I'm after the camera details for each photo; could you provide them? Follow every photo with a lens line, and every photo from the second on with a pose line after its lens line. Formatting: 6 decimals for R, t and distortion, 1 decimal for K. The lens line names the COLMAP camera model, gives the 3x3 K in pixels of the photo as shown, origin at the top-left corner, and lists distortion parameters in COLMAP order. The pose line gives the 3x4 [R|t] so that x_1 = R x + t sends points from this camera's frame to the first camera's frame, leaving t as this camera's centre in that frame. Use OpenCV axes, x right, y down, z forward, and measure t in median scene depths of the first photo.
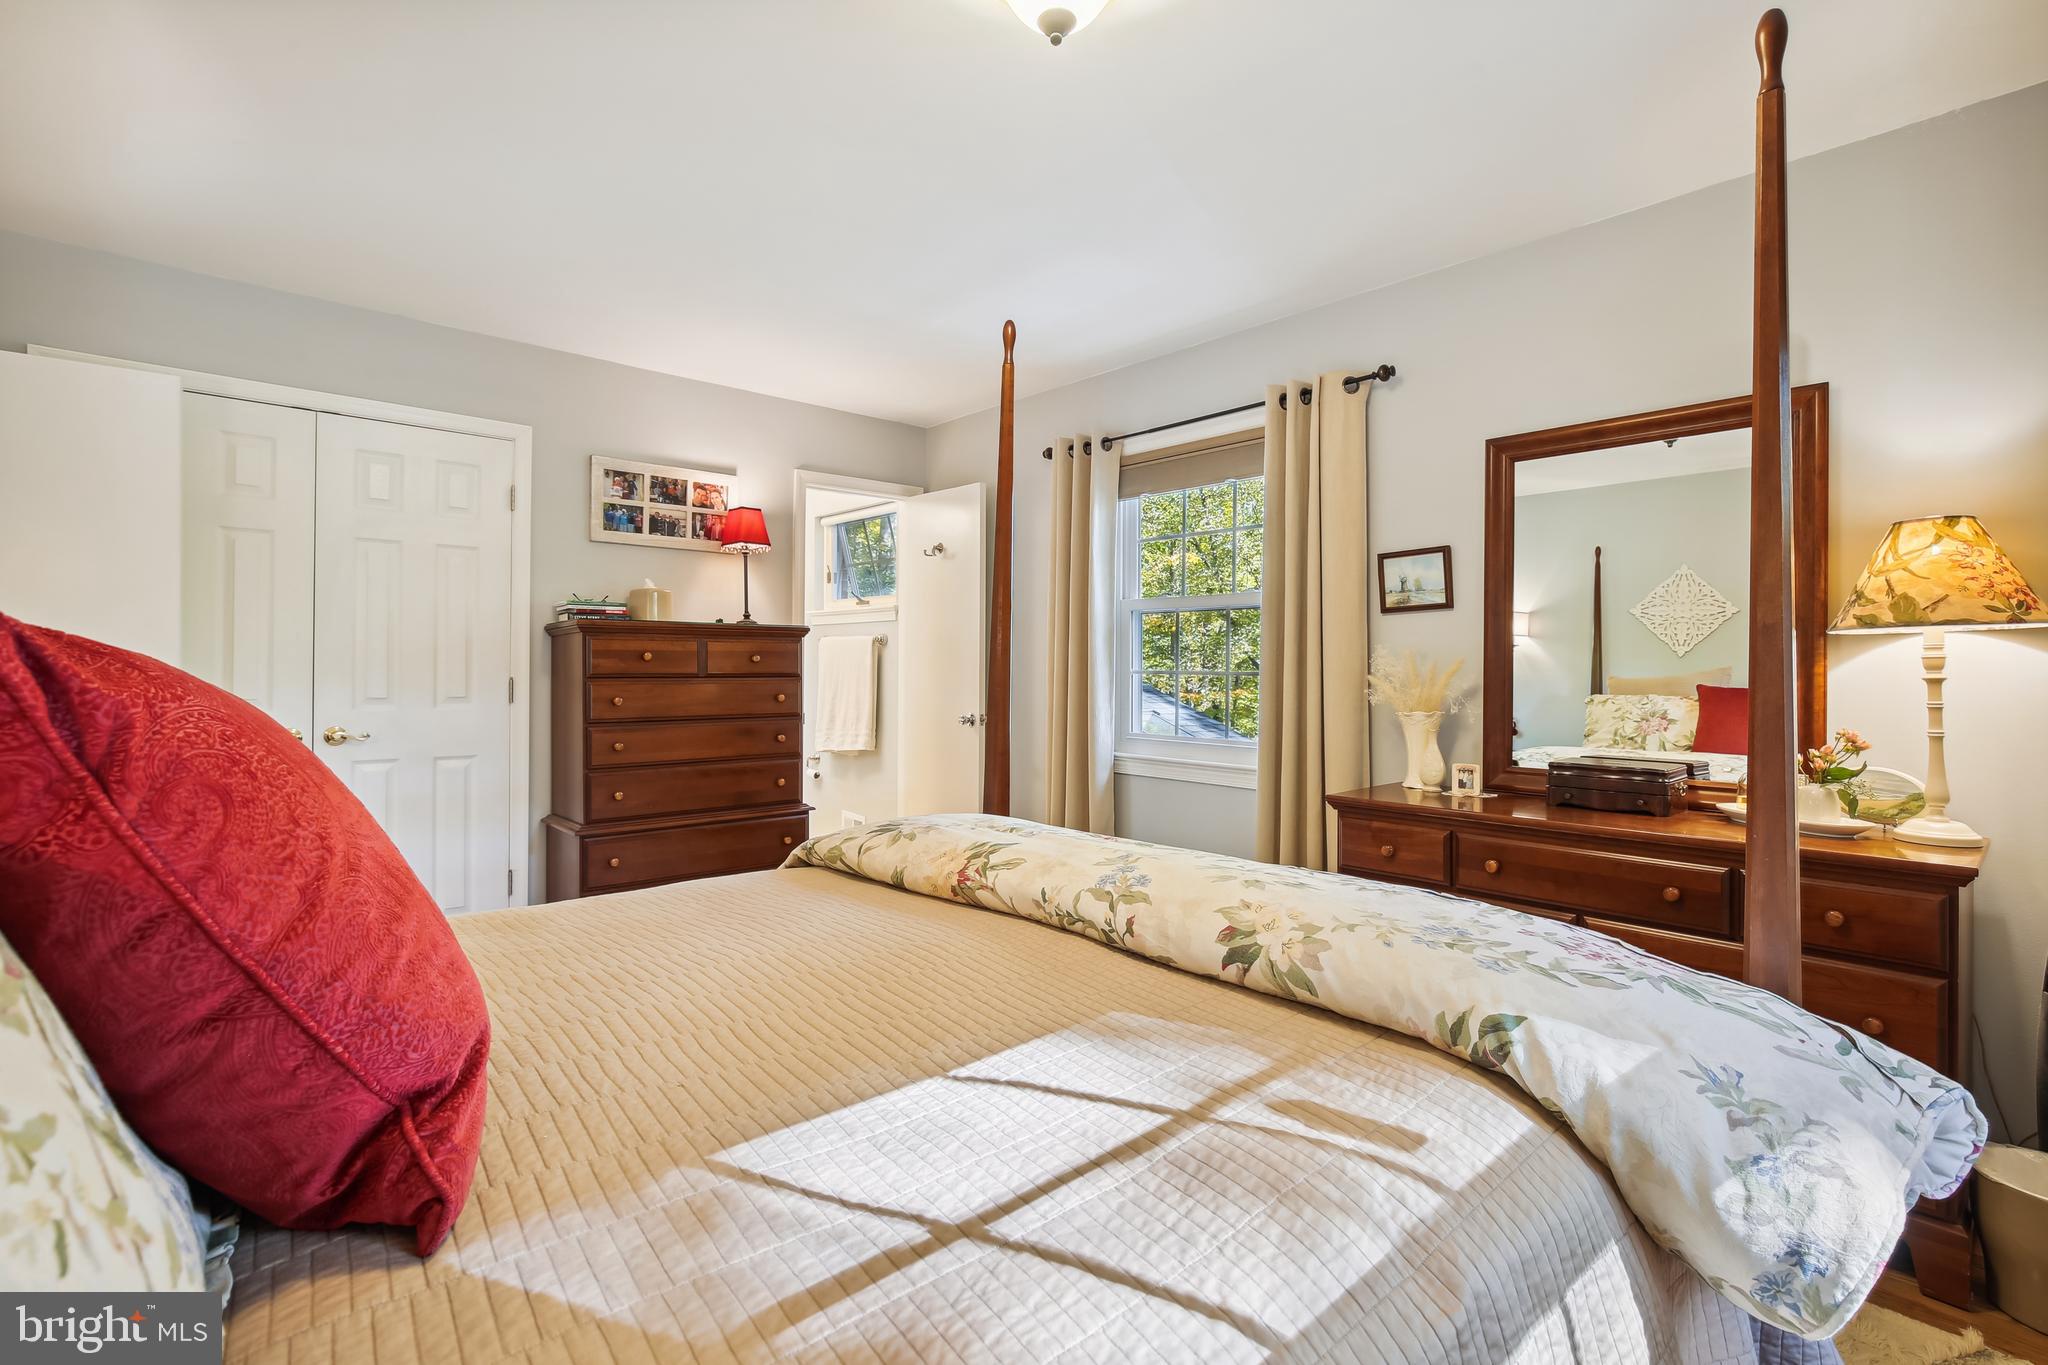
lens RADIAL K [[950.0, 0, 1022.0], [0, 950.0, 679.1], [0, 0, 1]] dist [-0.020075, 0.009596]
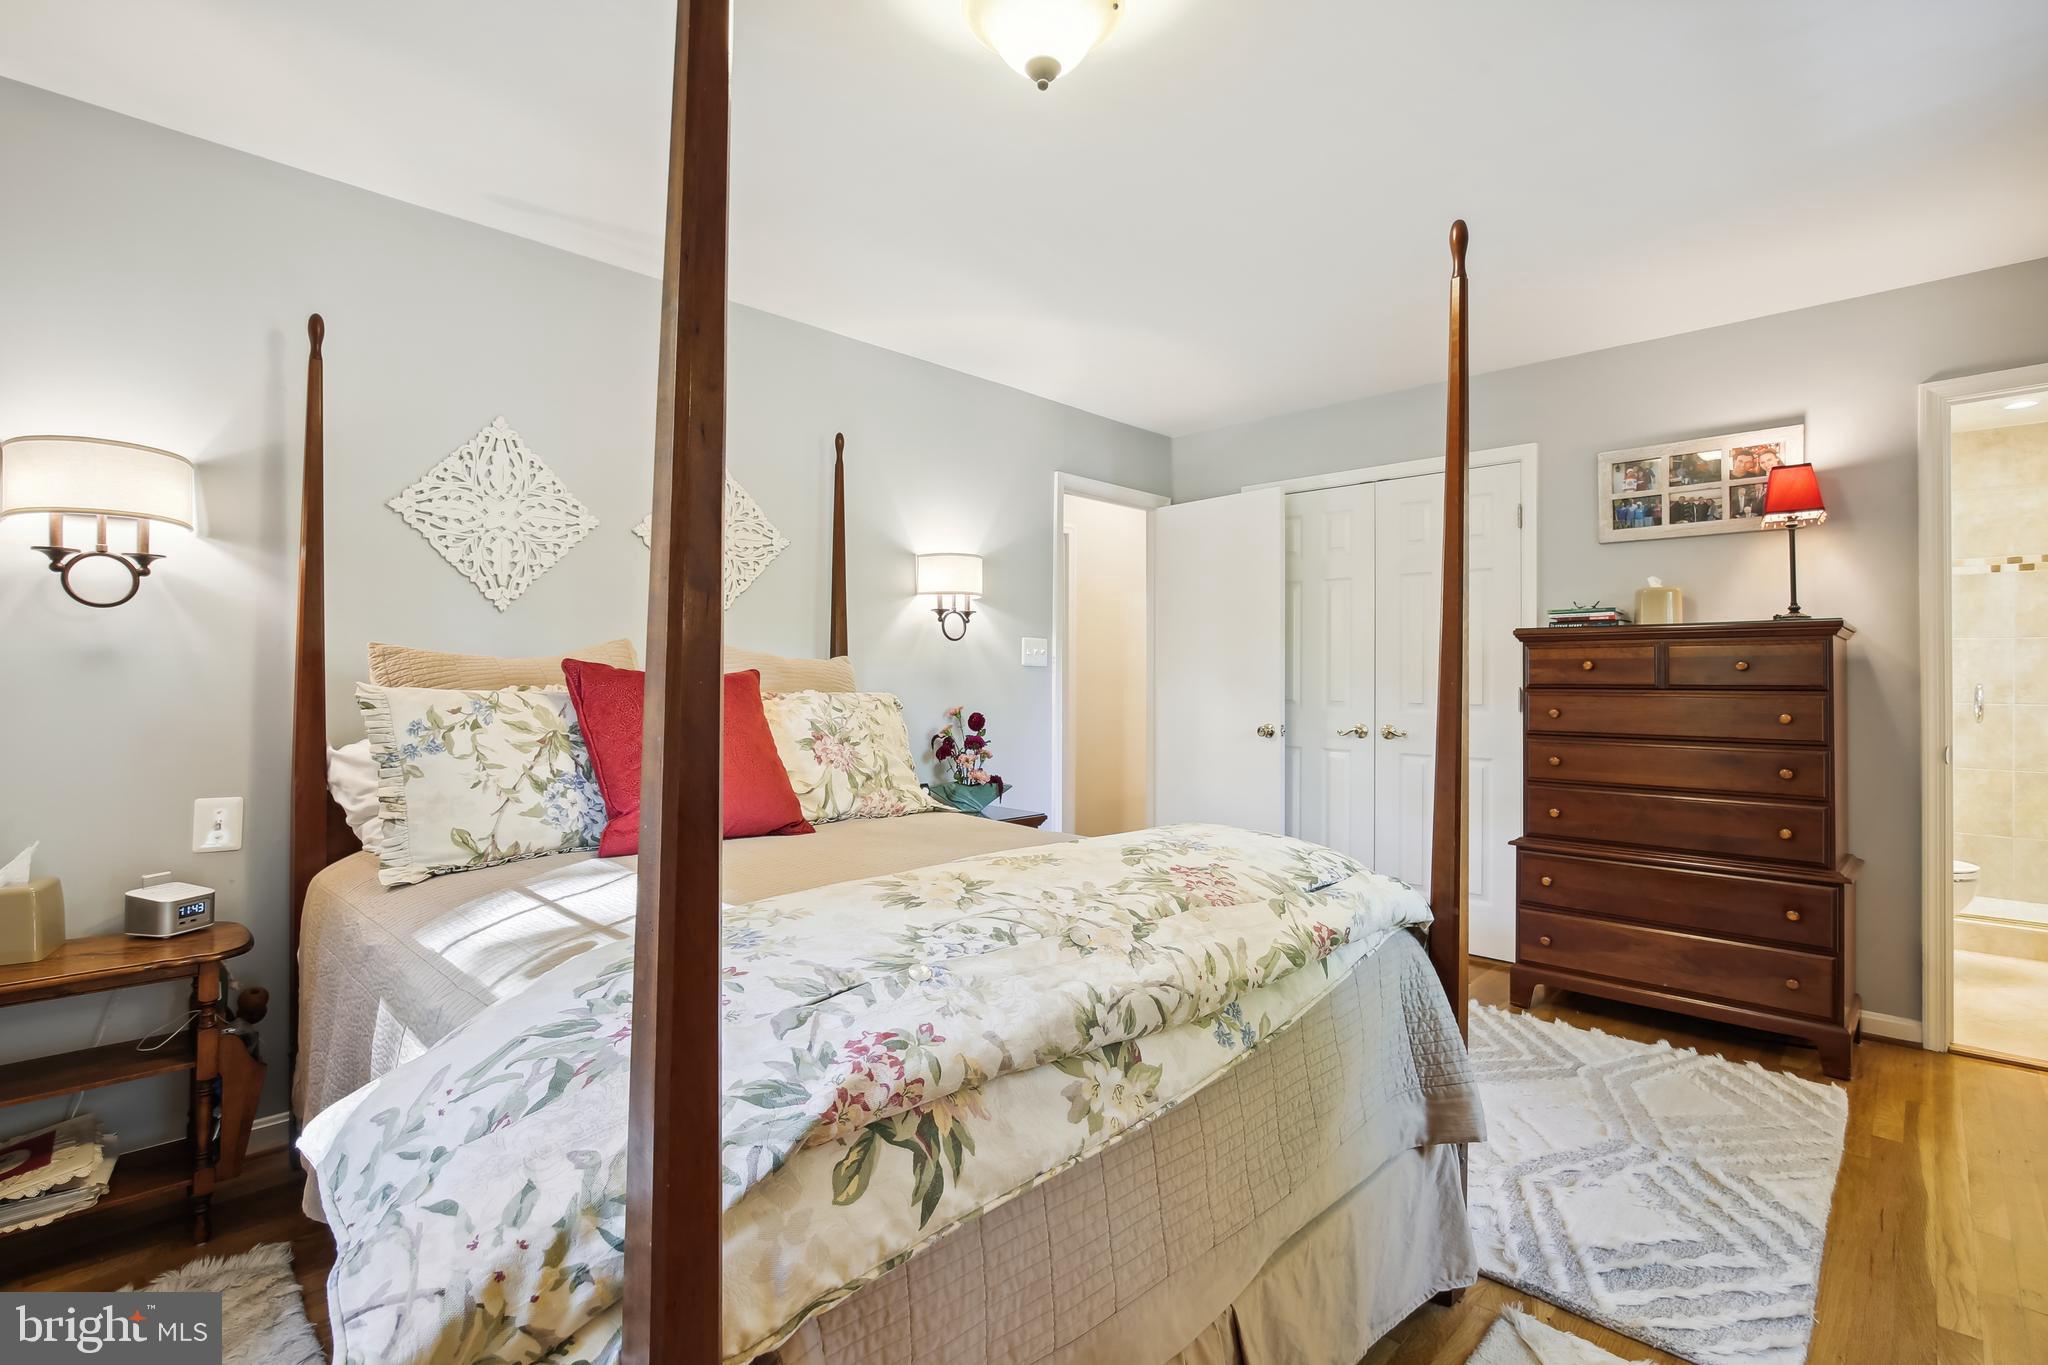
lens RADIAL K [[950.0, 0, 1022.0], [0, 950.0, 679.1], [0, 0, 1]] dist [-0.020075, 0.009596]
pose [[0.057418, -0.006598, -0.998328, 0.435668], [-0.017971, 0.999809, -0.007642, 0.005516], [0.998188, 0.018379, 0.057289, 0.367071]]
